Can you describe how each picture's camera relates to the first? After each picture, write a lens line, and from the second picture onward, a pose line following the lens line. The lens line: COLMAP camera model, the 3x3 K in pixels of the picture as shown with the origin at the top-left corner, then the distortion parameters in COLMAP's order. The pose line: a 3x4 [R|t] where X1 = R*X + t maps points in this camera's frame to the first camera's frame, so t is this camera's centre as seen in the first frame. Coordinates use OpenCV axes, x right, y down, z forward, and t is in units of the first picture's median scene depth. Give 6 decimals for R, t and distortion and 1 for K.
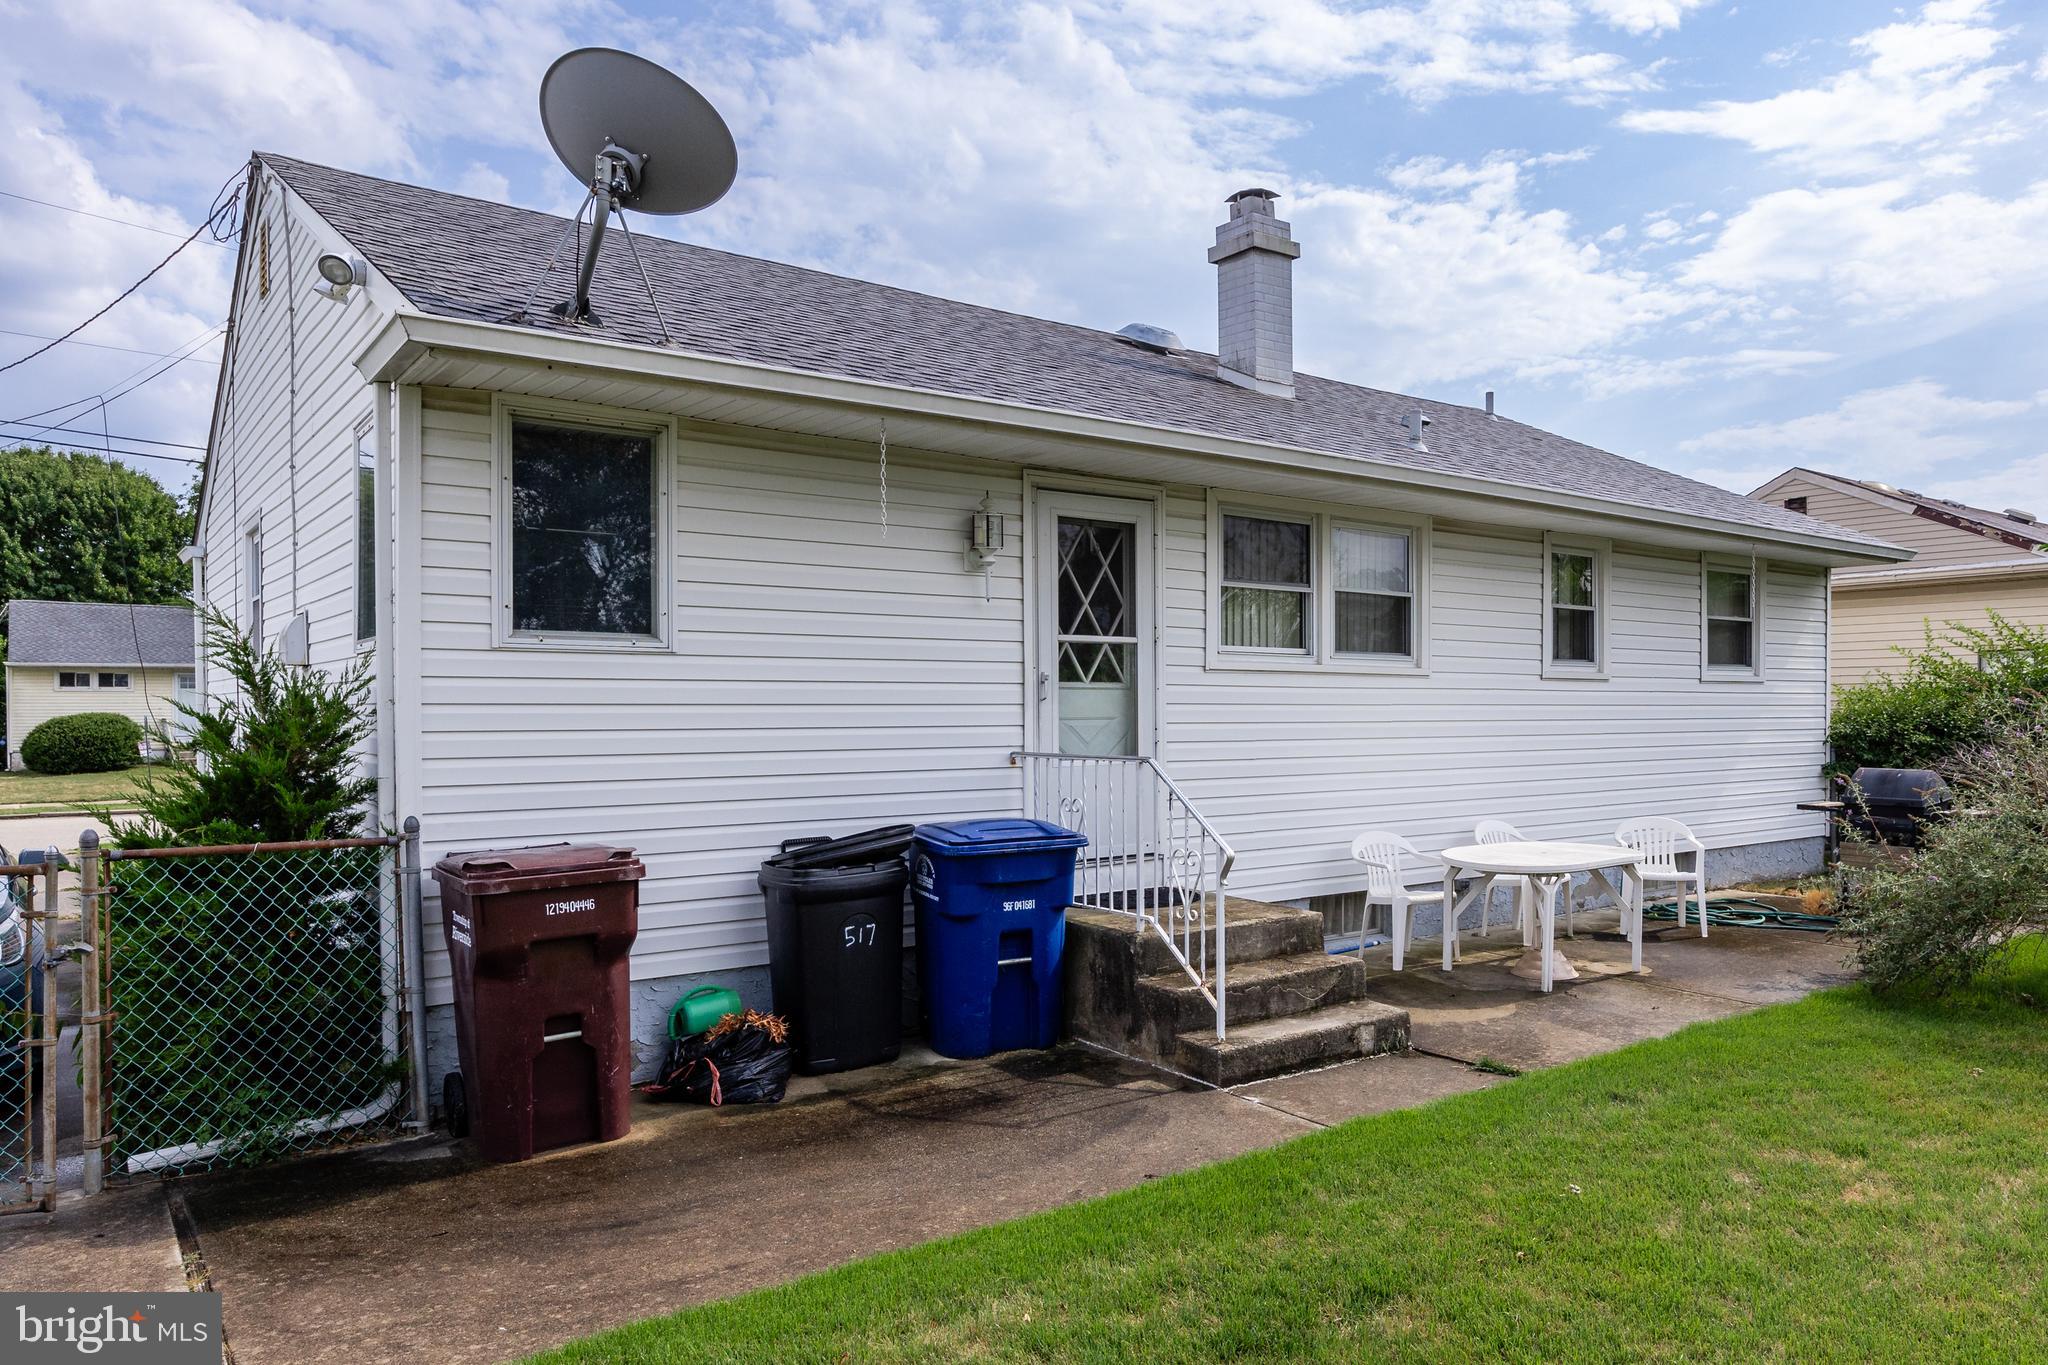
lens RADIAL K [[1262.4, 0, 1024.0], [0, 1262.4, 682.5], [0, 0, 1]] dist [-0.014524, 0.001819]
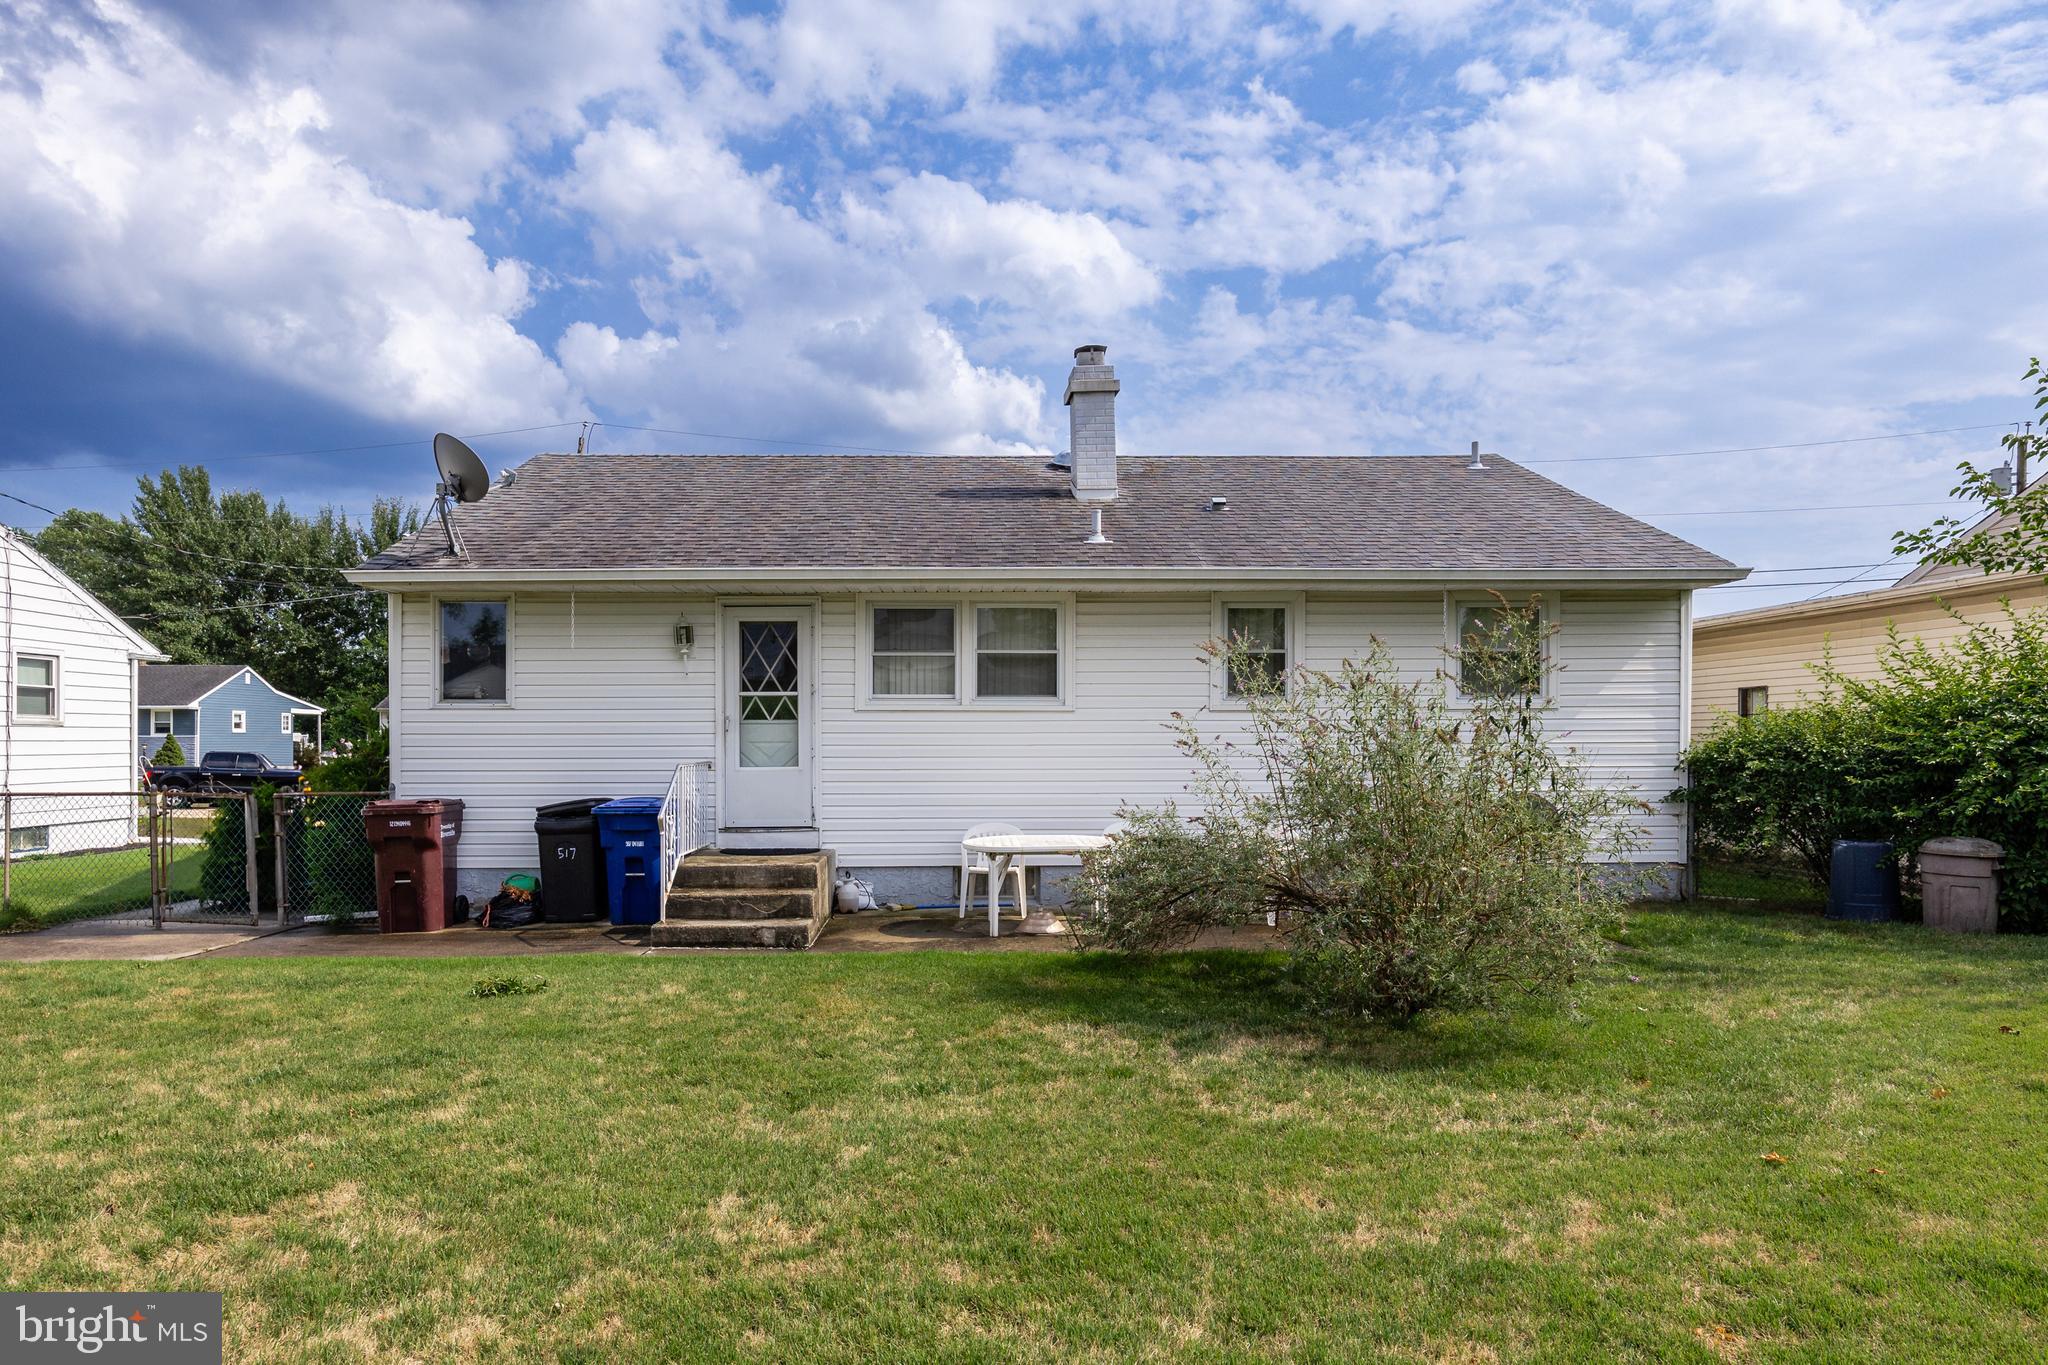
lens RADIAL K [[1161.9, 0, 1024.0], [0, 1161.9, 682.5], [0, 0, 1]] dist [-0.001401, -0.000143]
pose [[0.814802, -0.029997, -0.578963, 0.749972], [0.012176, 0.999326, -0.034641, 0.004586], [0.579612, 0.021176, 0.814618, -0.024079]]
